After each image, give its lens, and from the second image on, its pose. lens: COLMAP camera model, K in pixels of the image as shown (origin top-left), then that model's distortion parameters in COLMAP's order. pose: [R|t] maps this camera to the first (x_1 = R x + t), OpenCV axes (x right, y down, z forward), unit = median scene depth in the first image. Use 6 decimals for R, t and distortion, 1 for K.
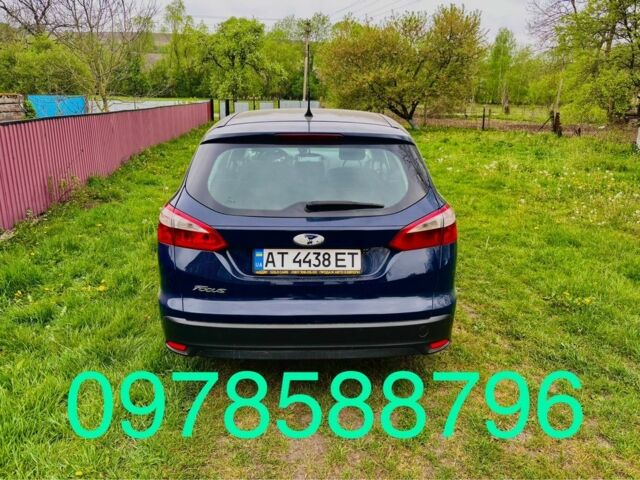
lens RADIAL K [[494.4, 0, 320.0], [0, 494.4, 240.0], [0, 0, 1]] dist [0.026784, -0.008214]
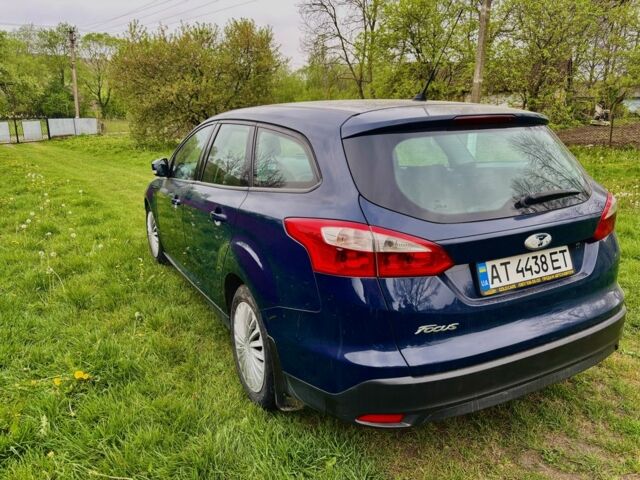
lens RADIAL K [[494.4, 0, 320.0], [0, 494.4, 240.0], [0, 0, 1]] dist [0.026784, -0.008214]
pose [[0.896507, -0.137004, 0.421314, -0.667979], [0.150180, 0.988657, 0.001929, -0.056224], [-0.416799, 0.061543, 0.906913, 0.400250]]
